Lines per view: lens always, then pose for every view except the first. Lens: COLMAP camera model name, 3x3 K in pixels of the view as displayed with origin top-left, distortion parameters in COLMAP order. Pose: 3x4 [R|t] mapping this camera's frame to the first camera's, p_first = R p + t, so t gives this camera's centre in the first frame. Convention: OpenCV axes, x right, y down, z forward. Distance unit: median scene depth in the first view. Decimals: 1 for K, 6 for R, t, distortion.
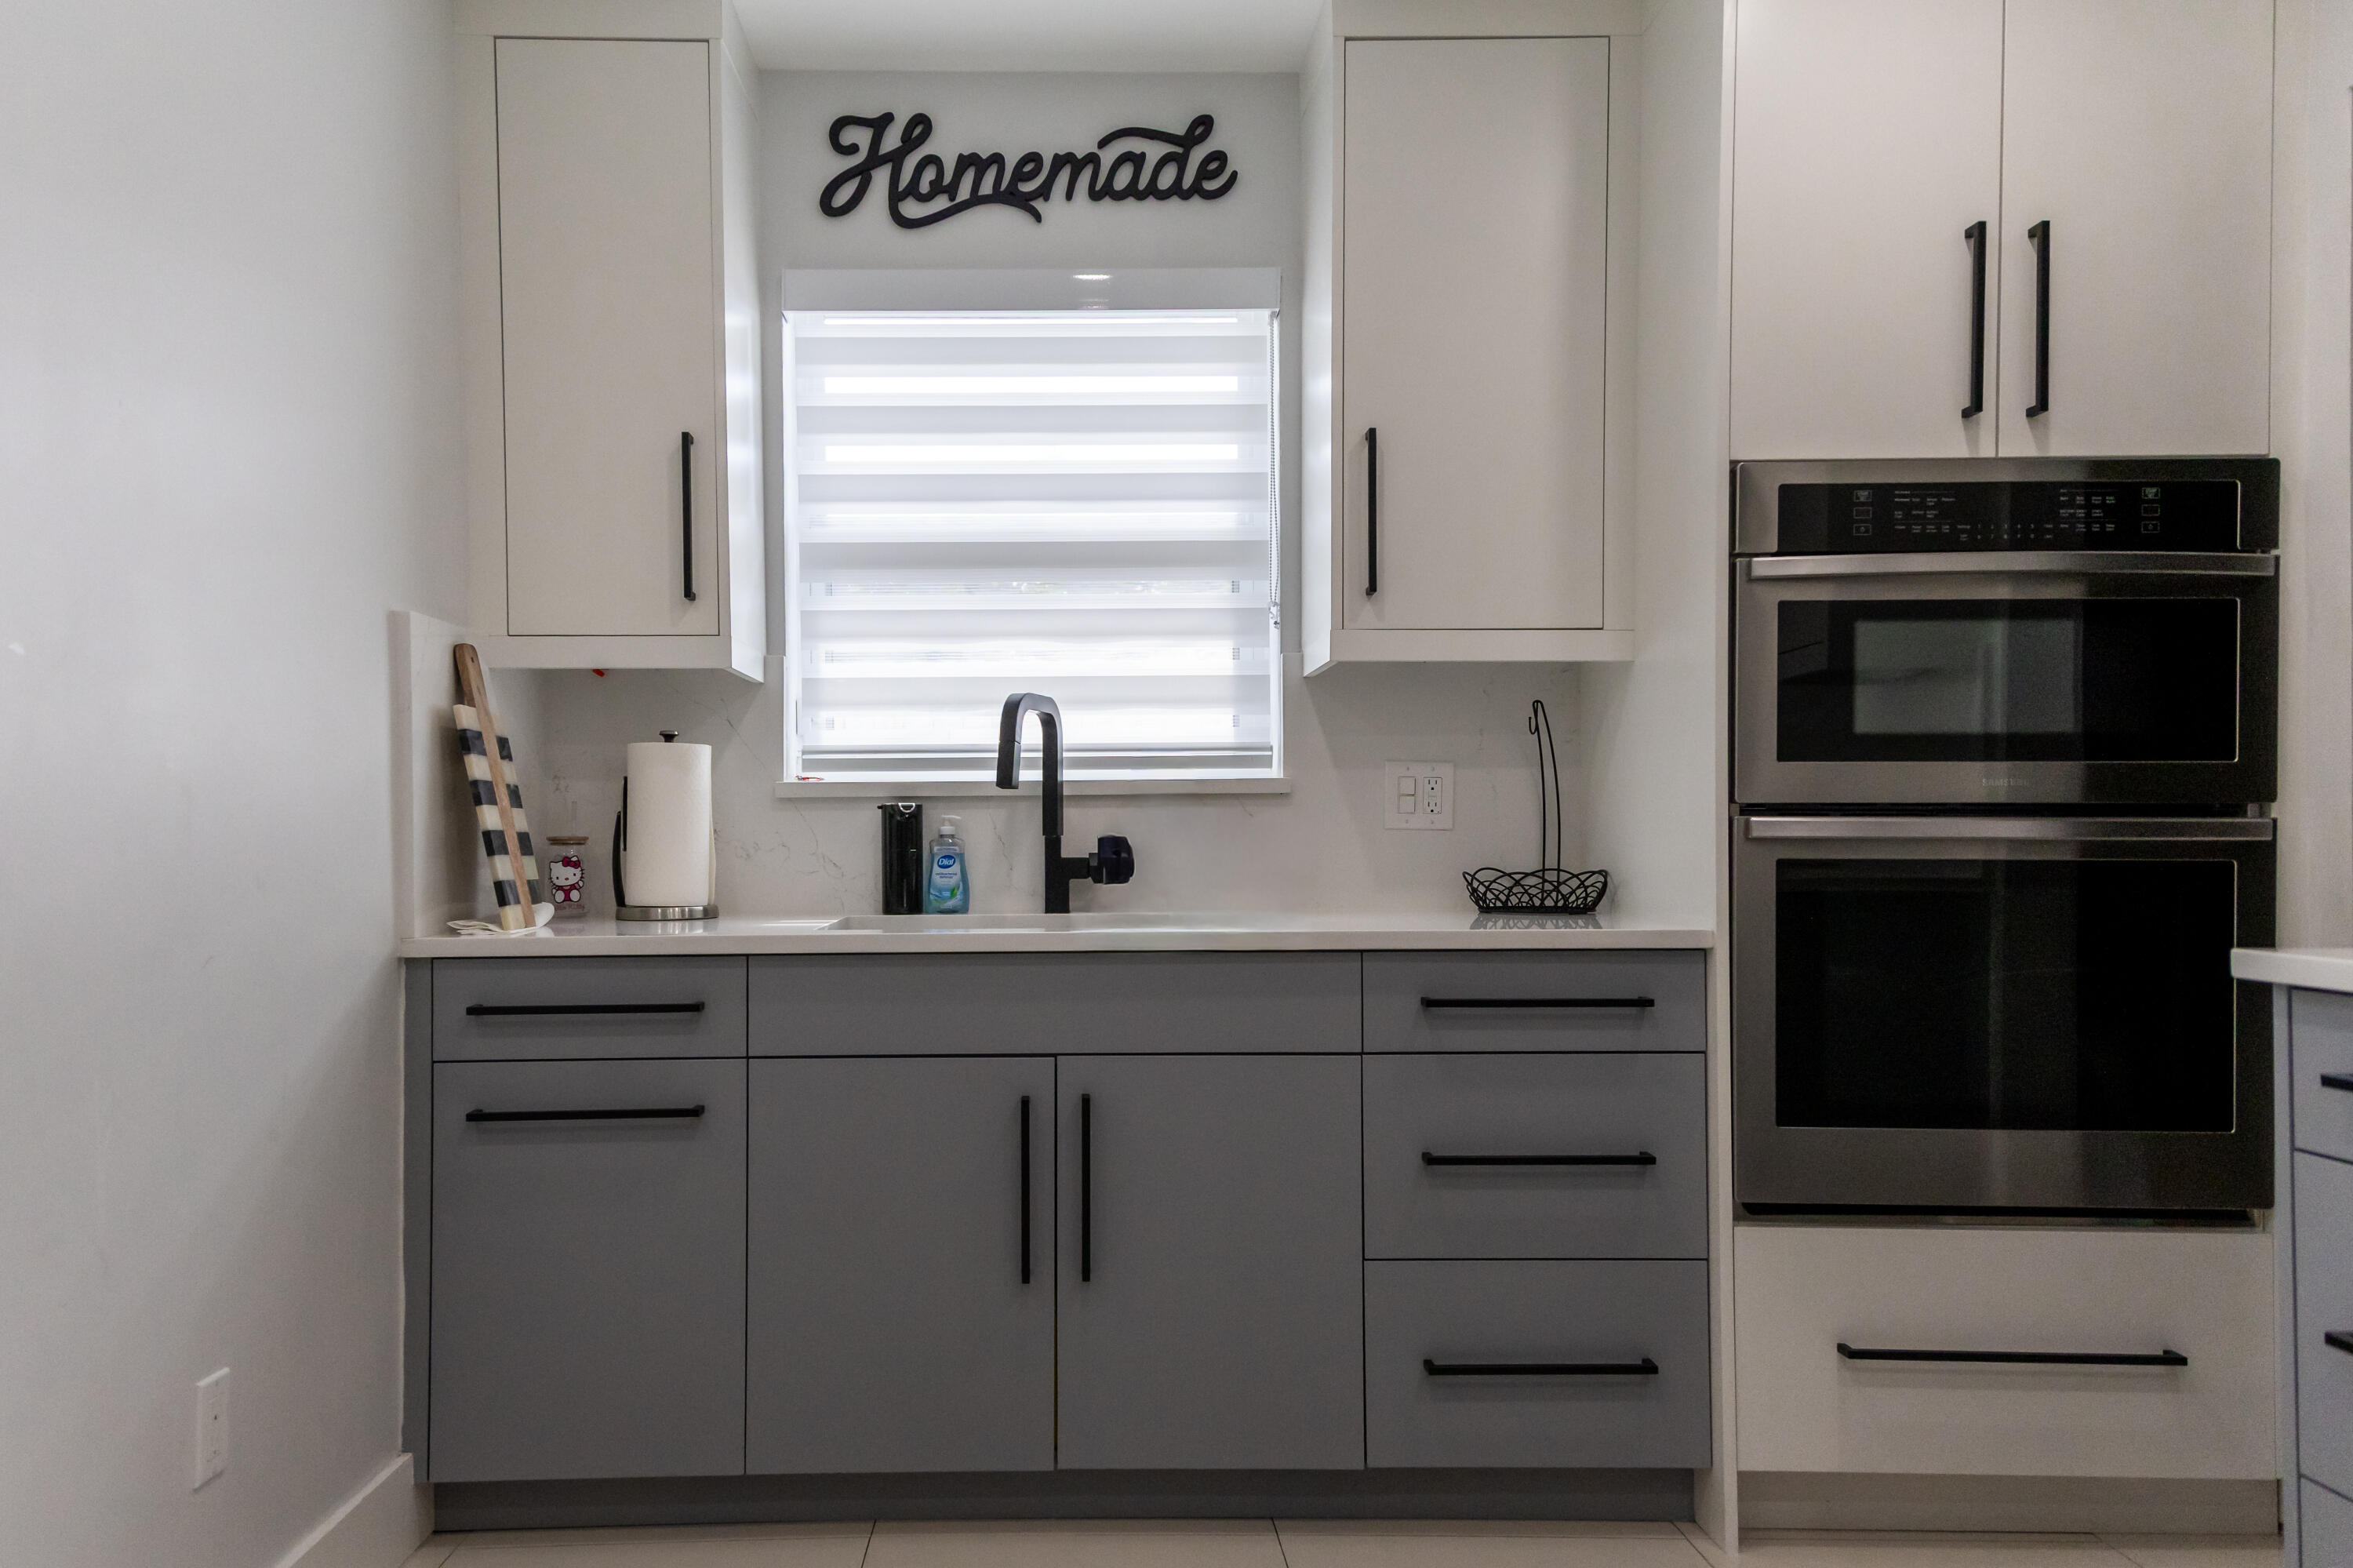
lens RADIAL K [[1699.2, 0, 1111.5], [0, 1699.2, 832.7], [0, 0, 1]] dist [0.080985, -0.004287]
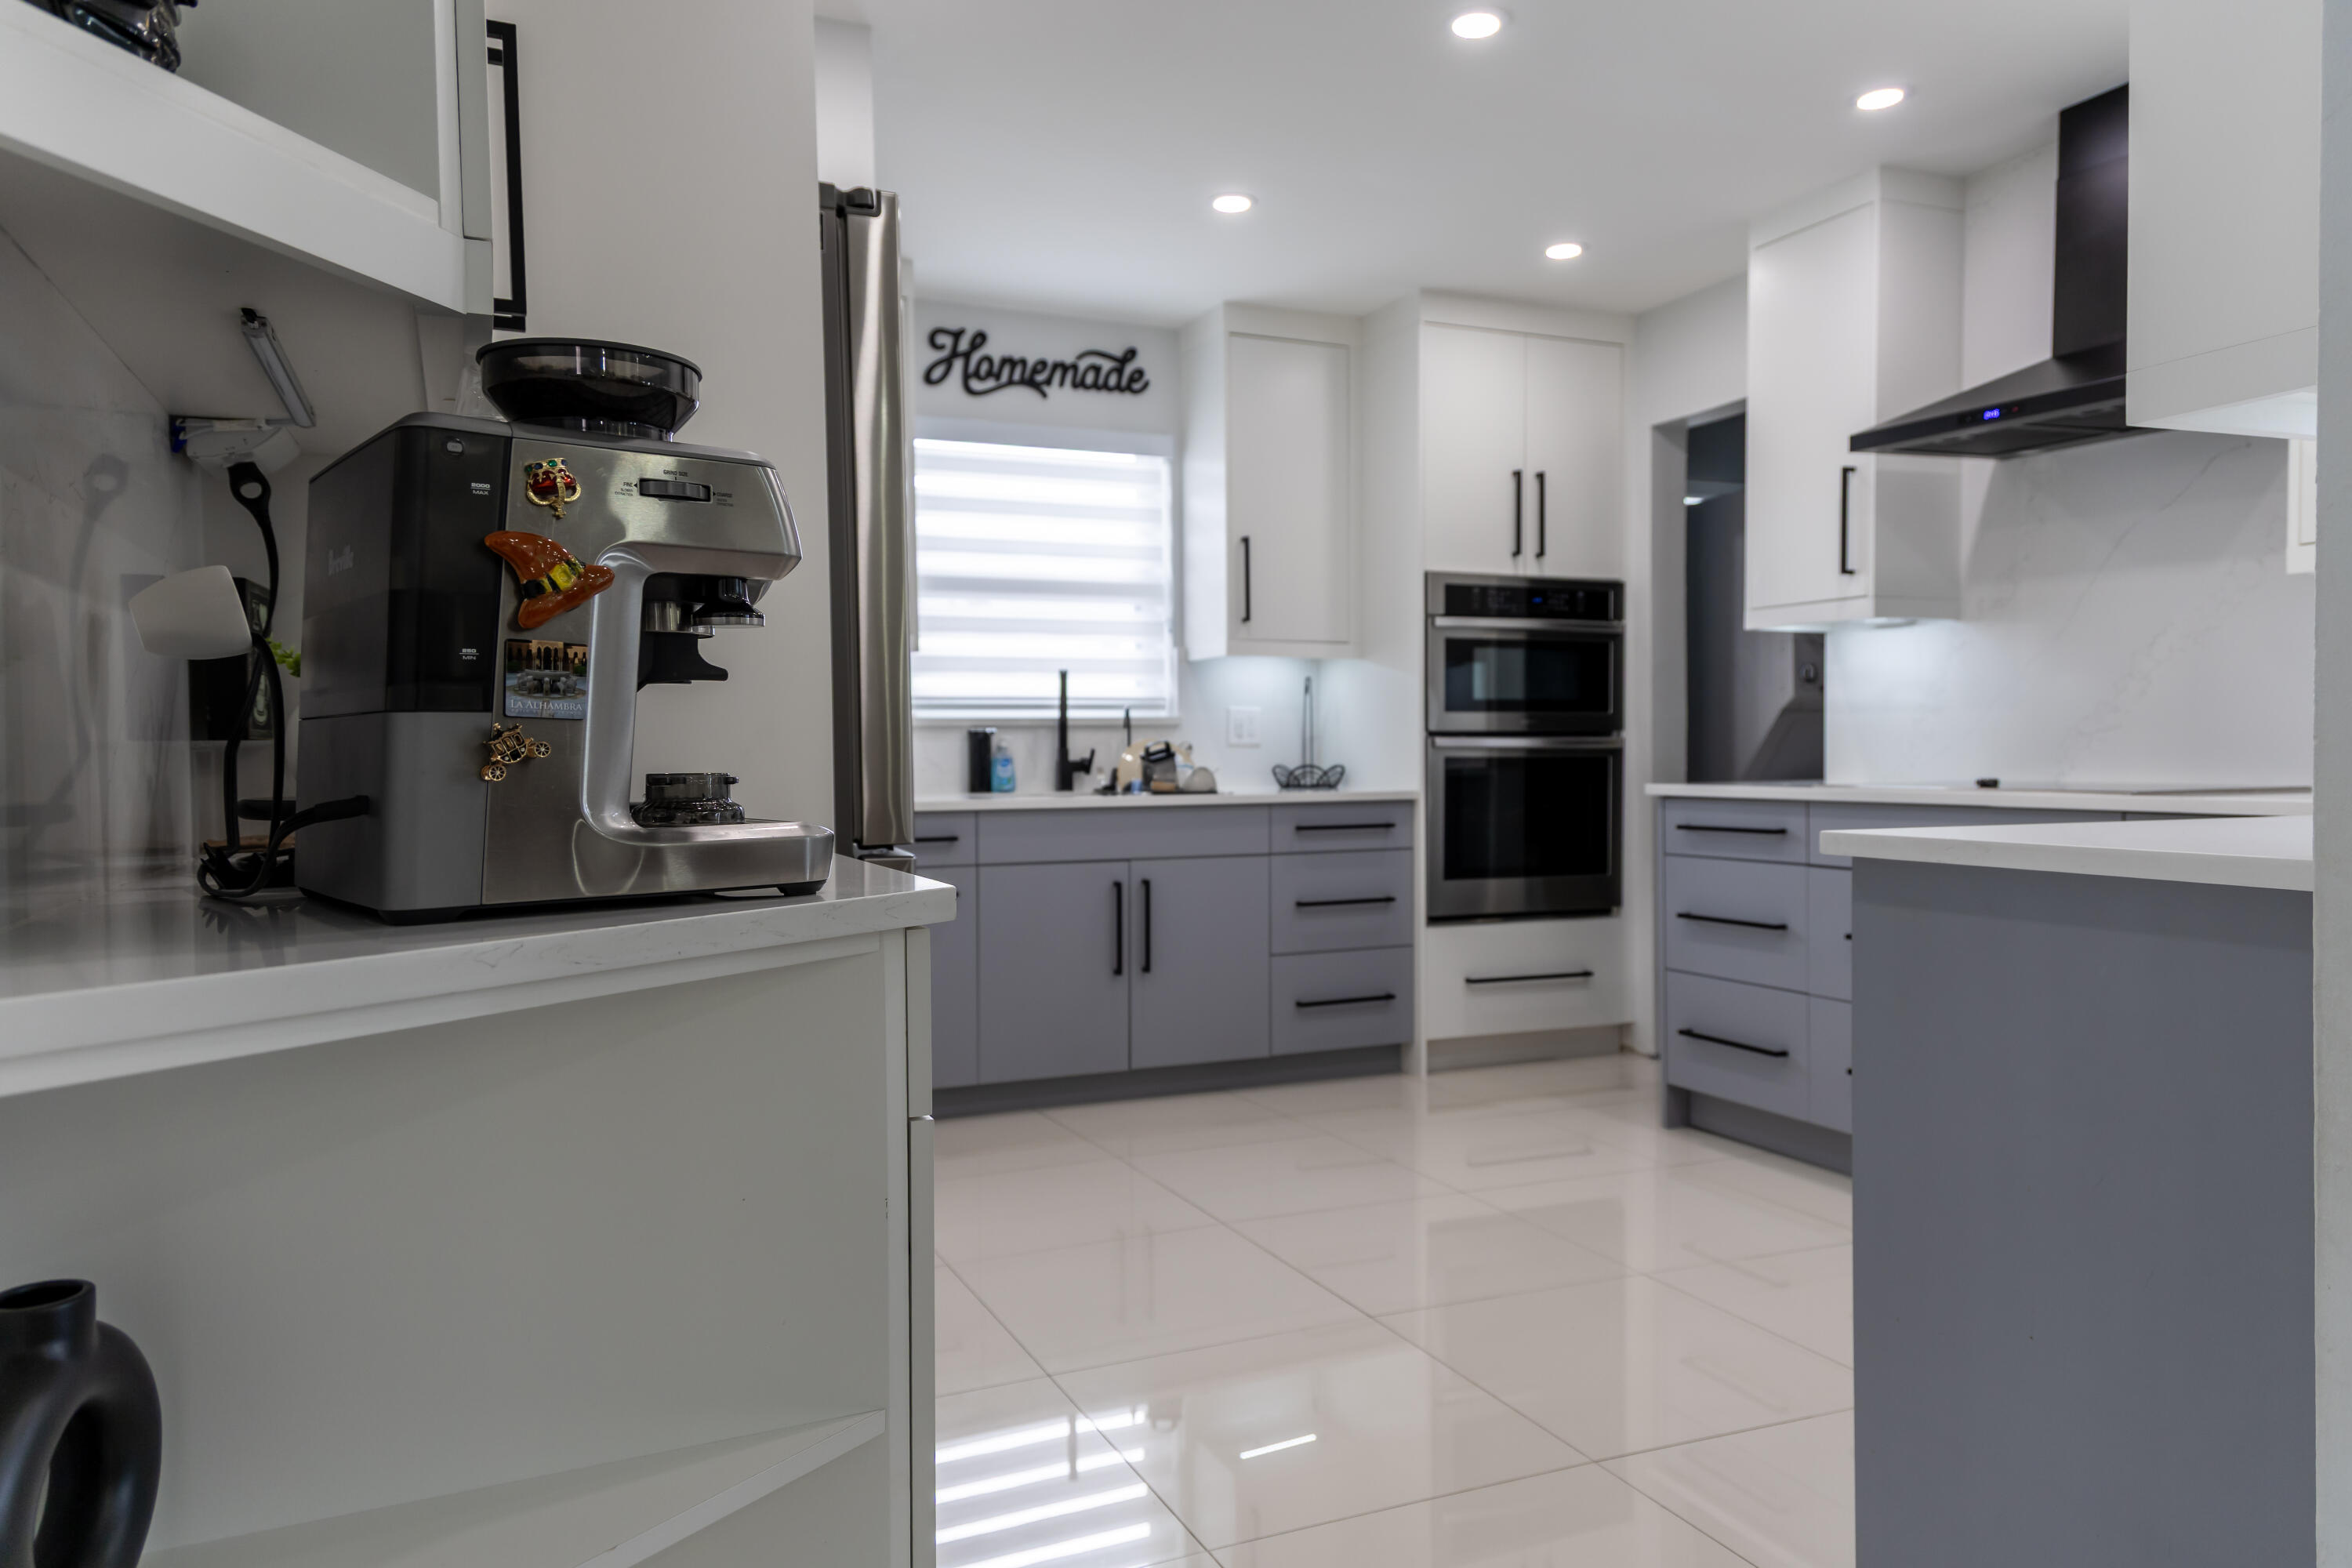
lens RADIAL K [[1595.9, 0, 1173.8], [0, 1595.9, 786.5], [0, 0, 1]] dist [0.091558, -0.045817]
pose [[0.917251, -0.012746, 0.398105, -0.586131], [0.003138, 0.999688, 0.024775, 0.000955], [-0.398297, -0.021476, 0.917005, -0.572559]]
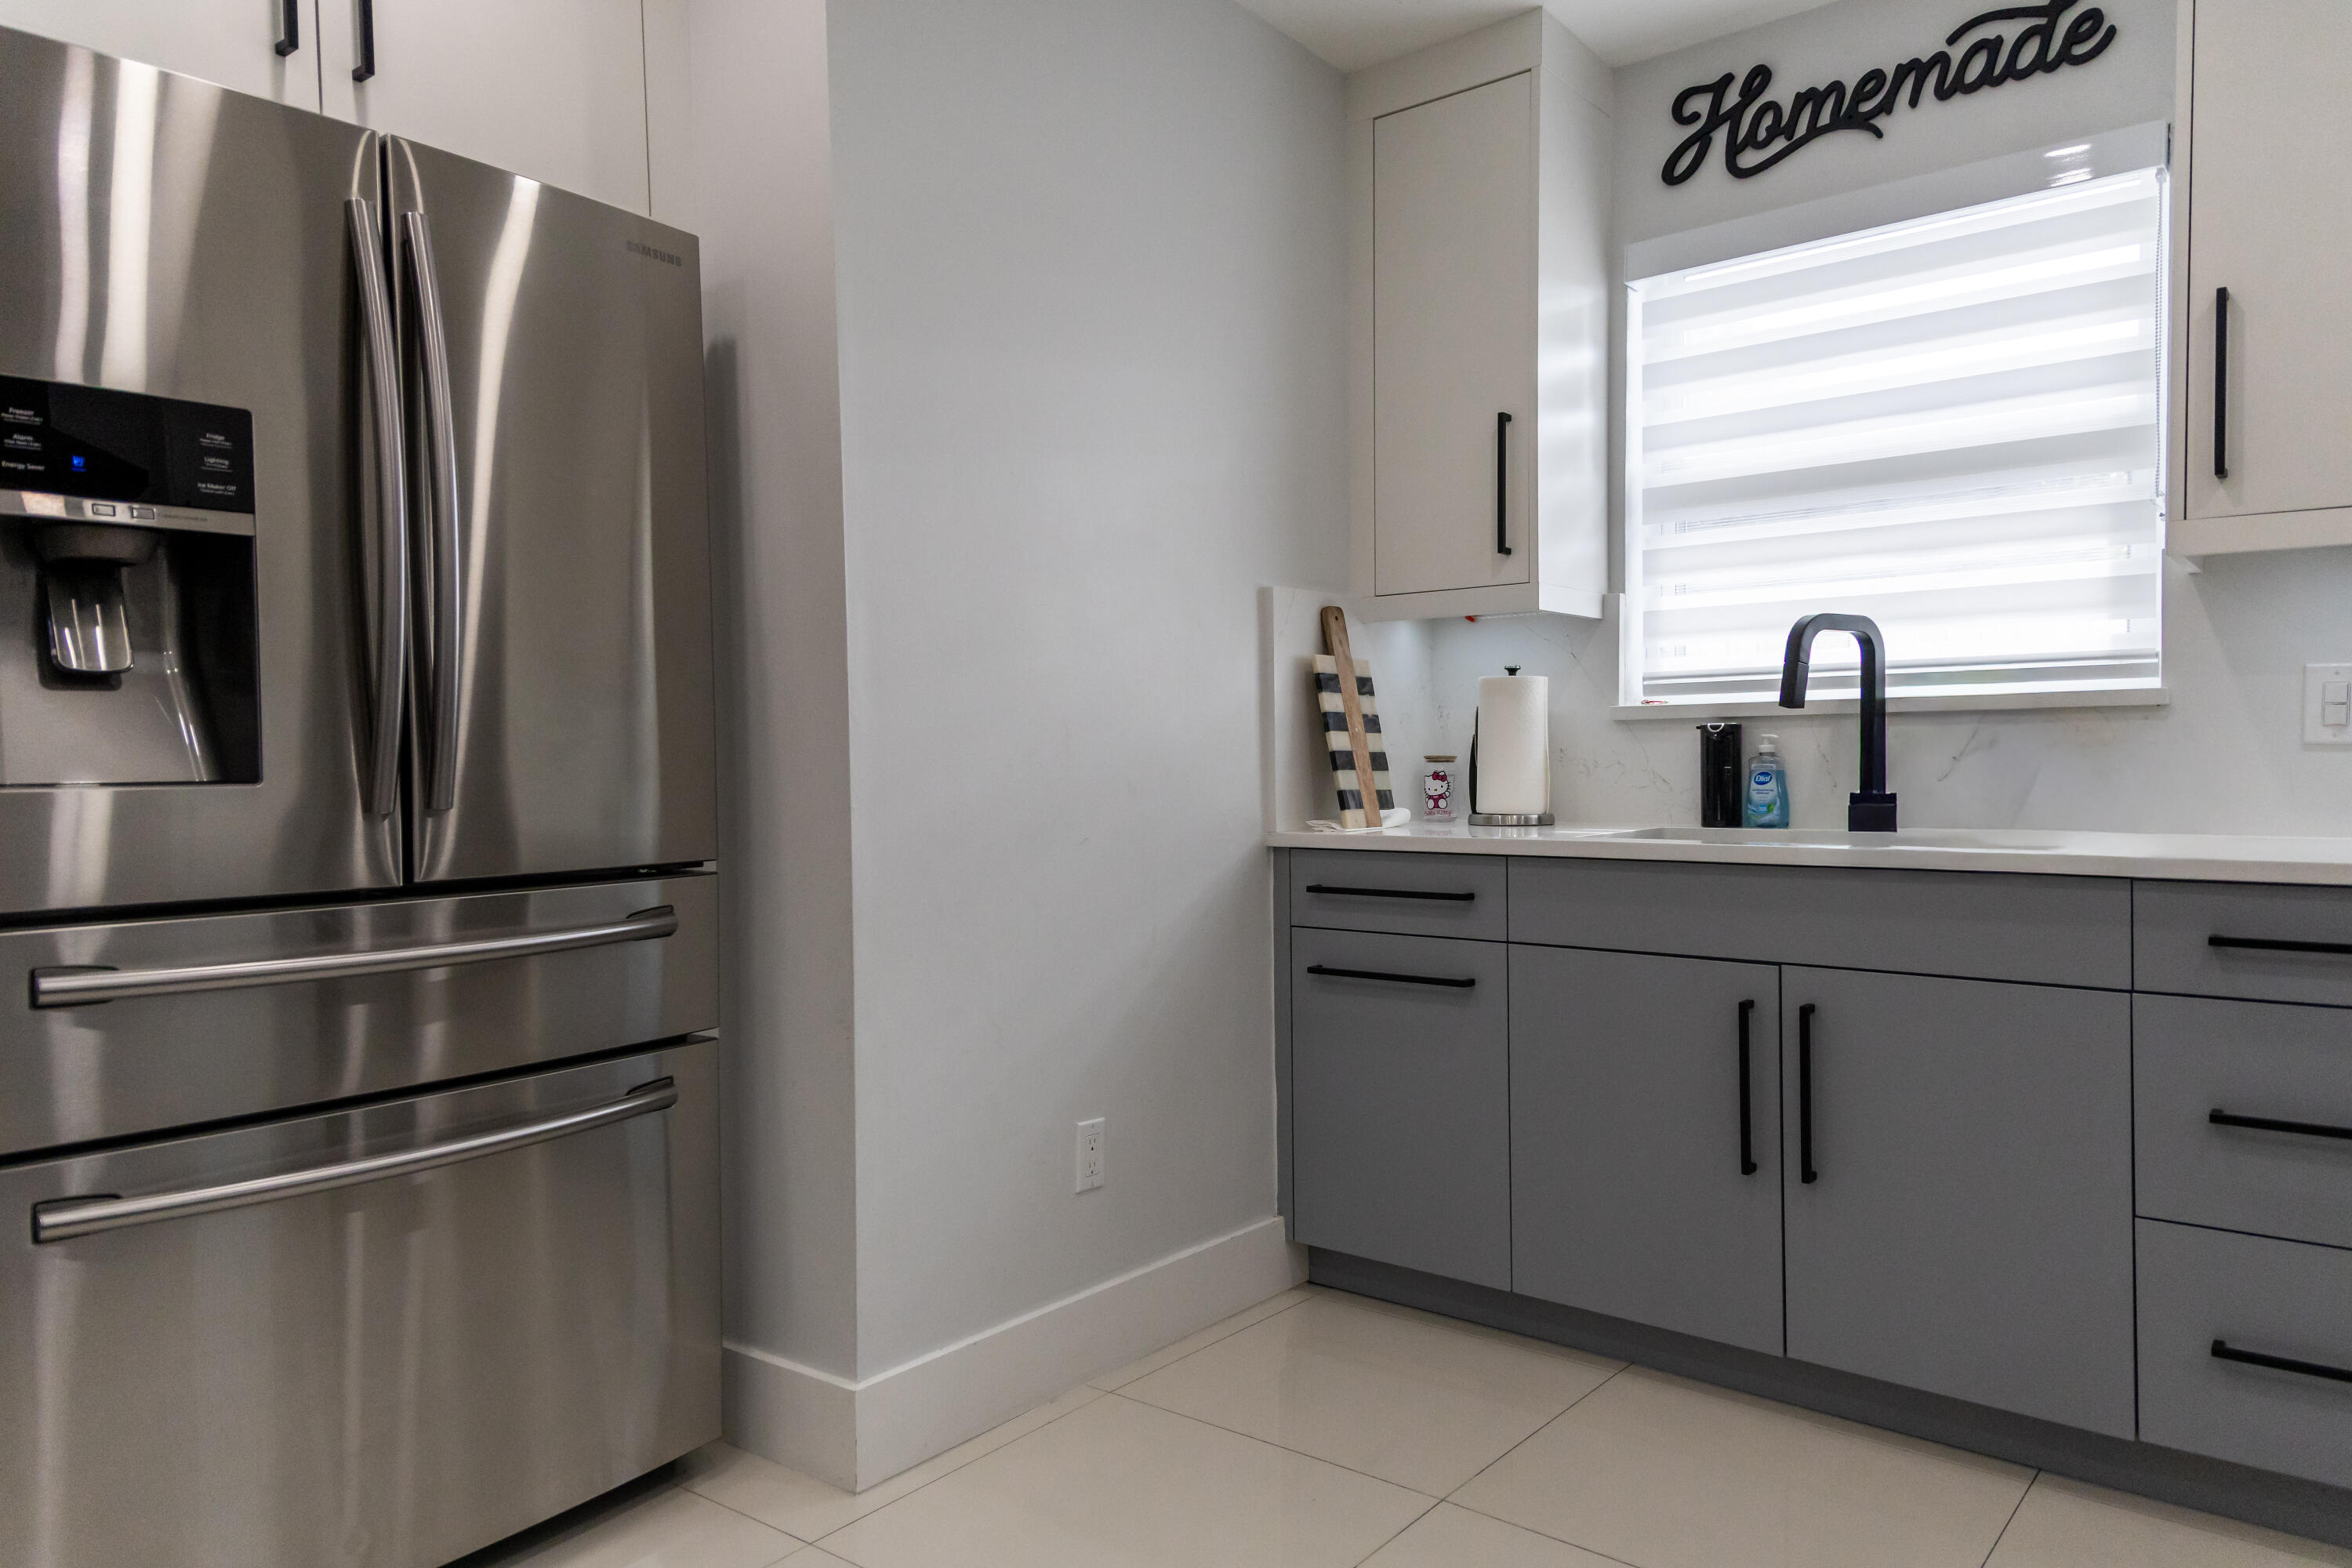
lens RADIAL K [[1571.6, 0, 1168.3], [0, 1571.6, 779.2], [0, 0, 1]] dist [0.105072, -0.058698]
pose [[0.777353, 0.007933, -0.629014, 0.233328], [0.004137, 0.999834, 0.017721, -0.001279], [0.629050, -0.016378, 0.777192, 0.002237]]
